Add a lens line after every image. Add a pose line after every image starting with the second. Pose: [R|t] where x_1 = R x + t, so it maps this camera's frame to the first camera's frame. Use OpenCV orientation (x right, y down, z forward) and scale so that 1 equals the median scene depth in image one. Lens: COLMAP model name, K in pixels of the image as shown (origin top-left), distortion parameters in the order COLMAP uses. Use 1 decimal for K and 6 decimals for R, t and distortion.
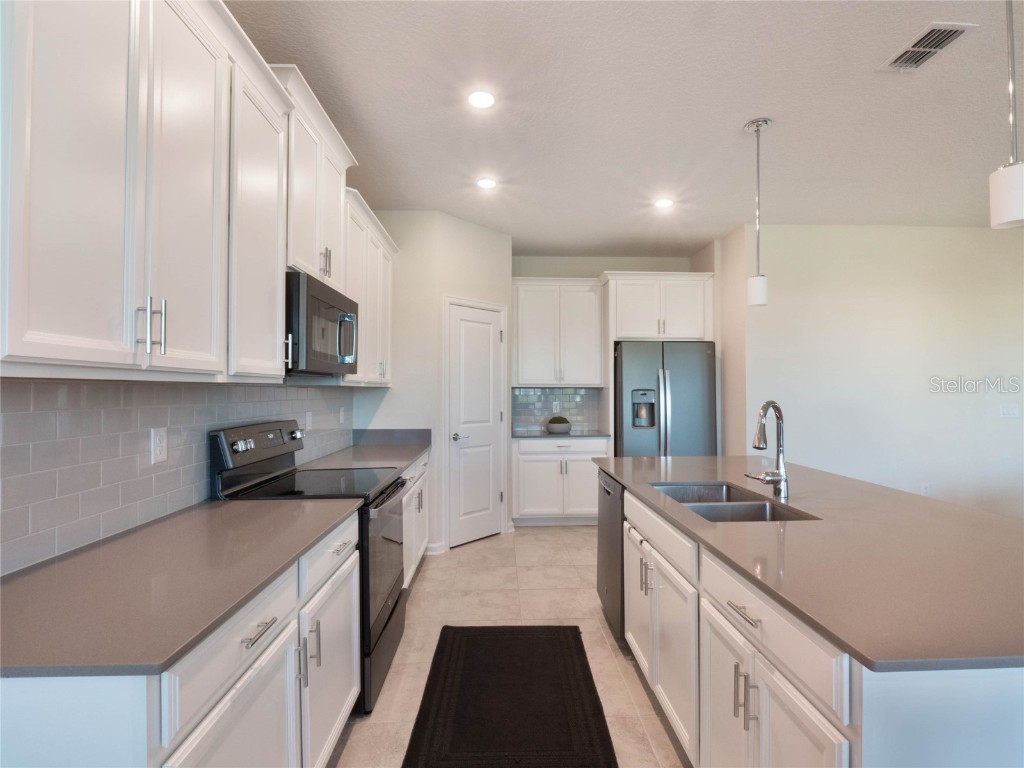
lens RADIAL K [[509.9, 0, 514.3], [0, 509.9, 385.2], [0, 0, 1]] dist [-0.001262, -0.000020]
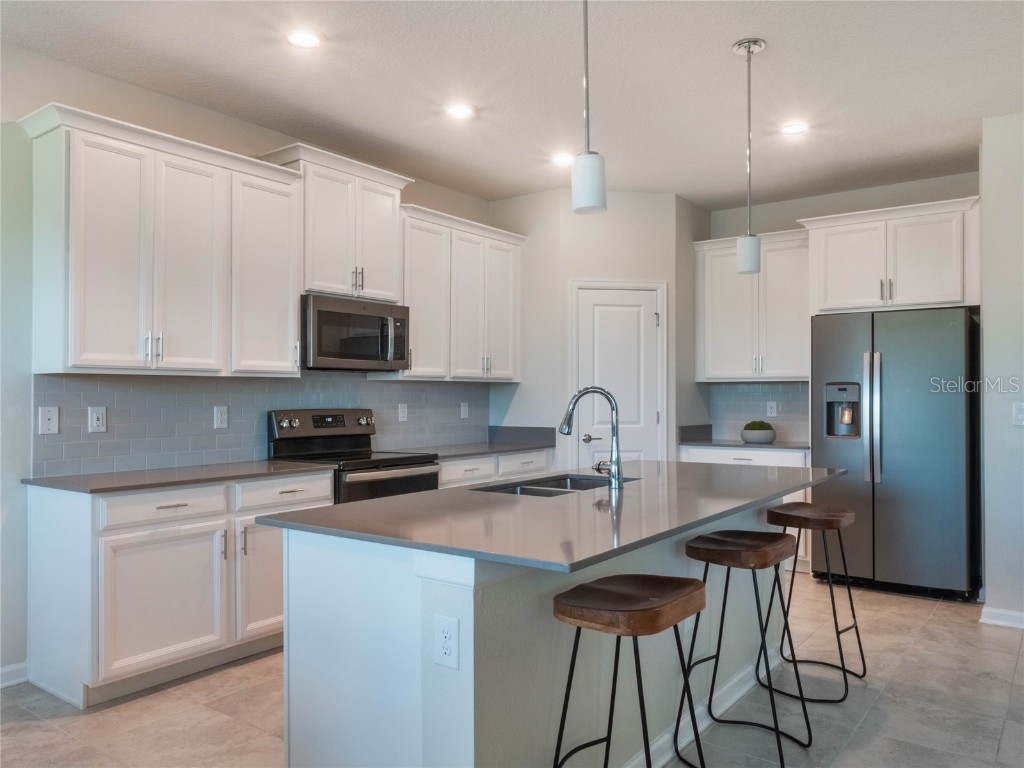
lens RADIAL K [[764.9, 0, 511.0], [0, 764.9, 386.9], [0, 0, 1]] dist [0.004989, 0.002345]
pose [[0.781332, -0.007698, -0.624068, 0.633949], [0.007135, 0.999969, -0.003402, 0.016549], [0.624075, -0.001794, 0.781363, -0.121632]]
